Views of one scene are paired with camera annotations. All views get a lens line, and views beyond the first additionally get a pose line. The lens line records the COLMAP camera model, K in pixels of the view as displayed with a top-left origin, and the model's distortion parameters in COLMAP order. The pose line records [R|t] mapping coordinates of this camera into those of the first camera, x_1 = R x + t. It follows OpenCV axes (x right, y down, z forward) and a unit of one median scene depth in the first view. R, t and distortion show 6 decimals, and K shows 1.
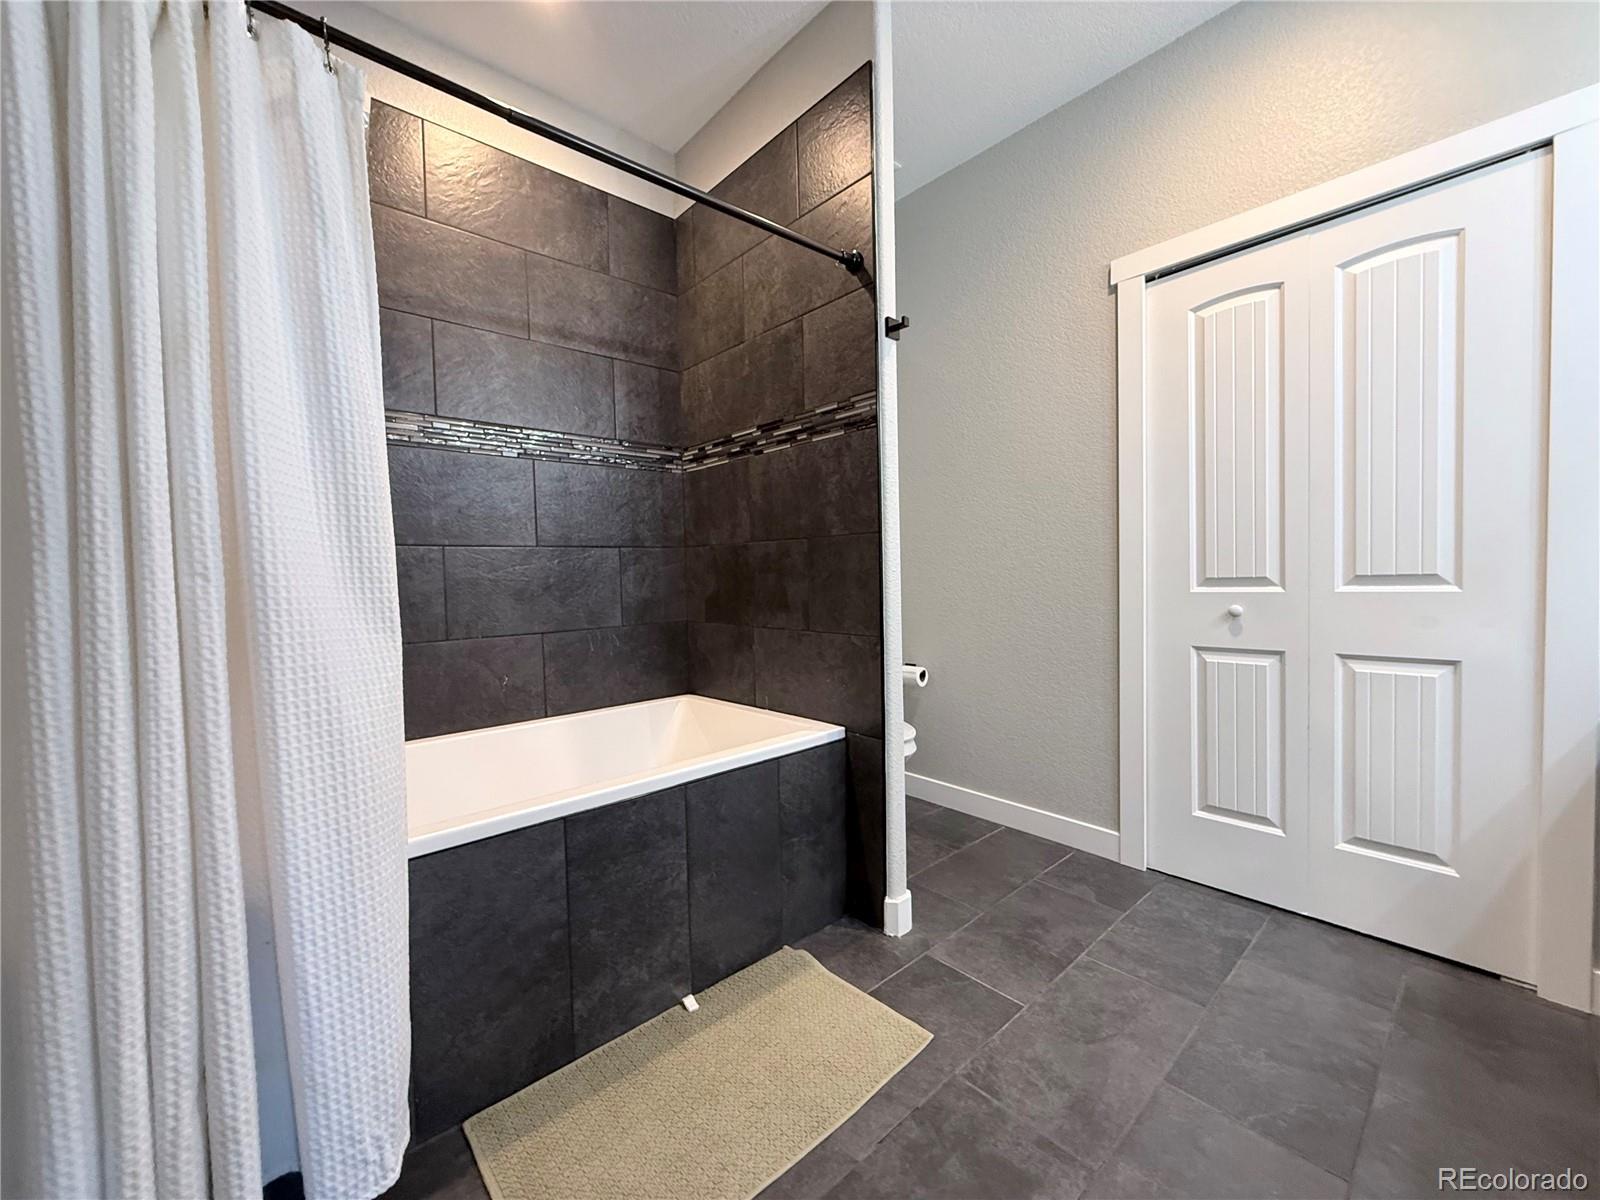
lens RADIAL K [[638.6, 0, 797.4], [0, 638.6, 598.9], [0, 0, 1]] dist [-0.001992, 0.000482]
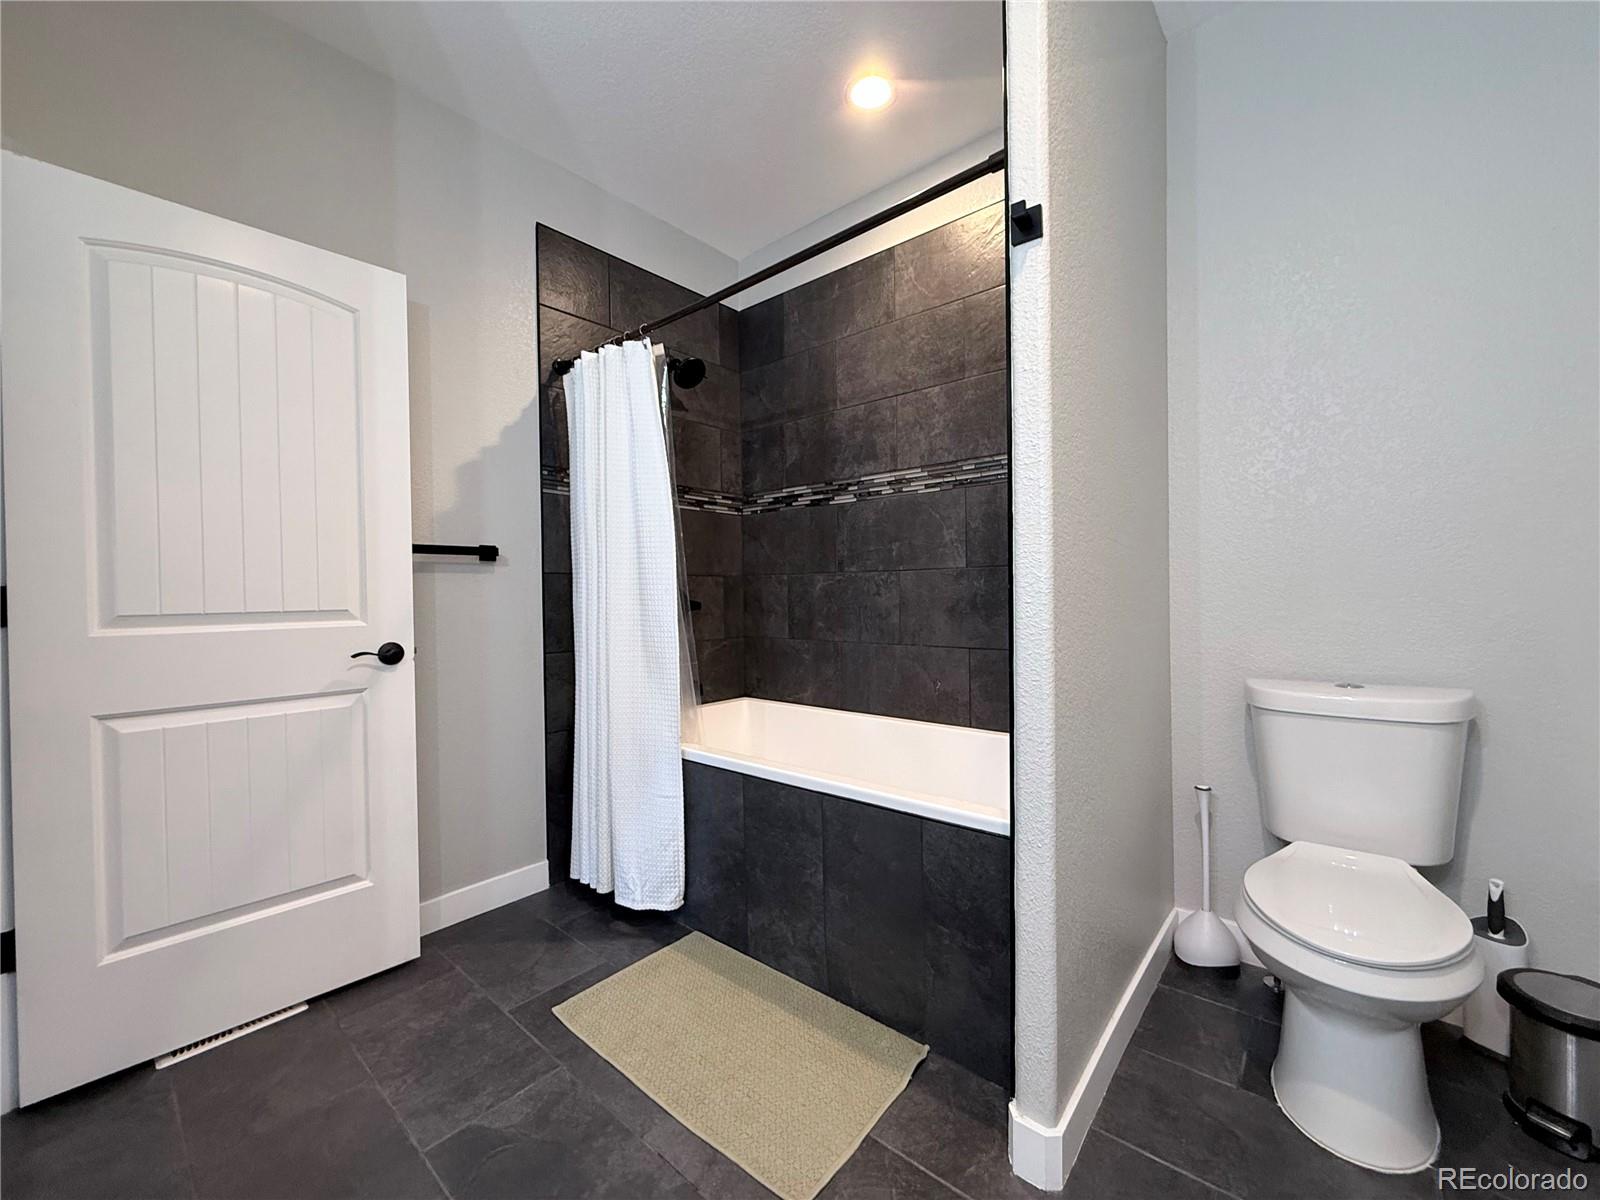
lens RADIAL K [[638.6, 0, 797.4], [0, 638.6, 598.9], [0, 0, 1]] dist [-0.001992, 0.000482]
pose [[0.119925, 0.024559, -0.992479, 0.811417], [-0.027876, 0.999383, 0.021361, -0.056517], [0.992392, 0.025104, 0.120536, 0.749960]]
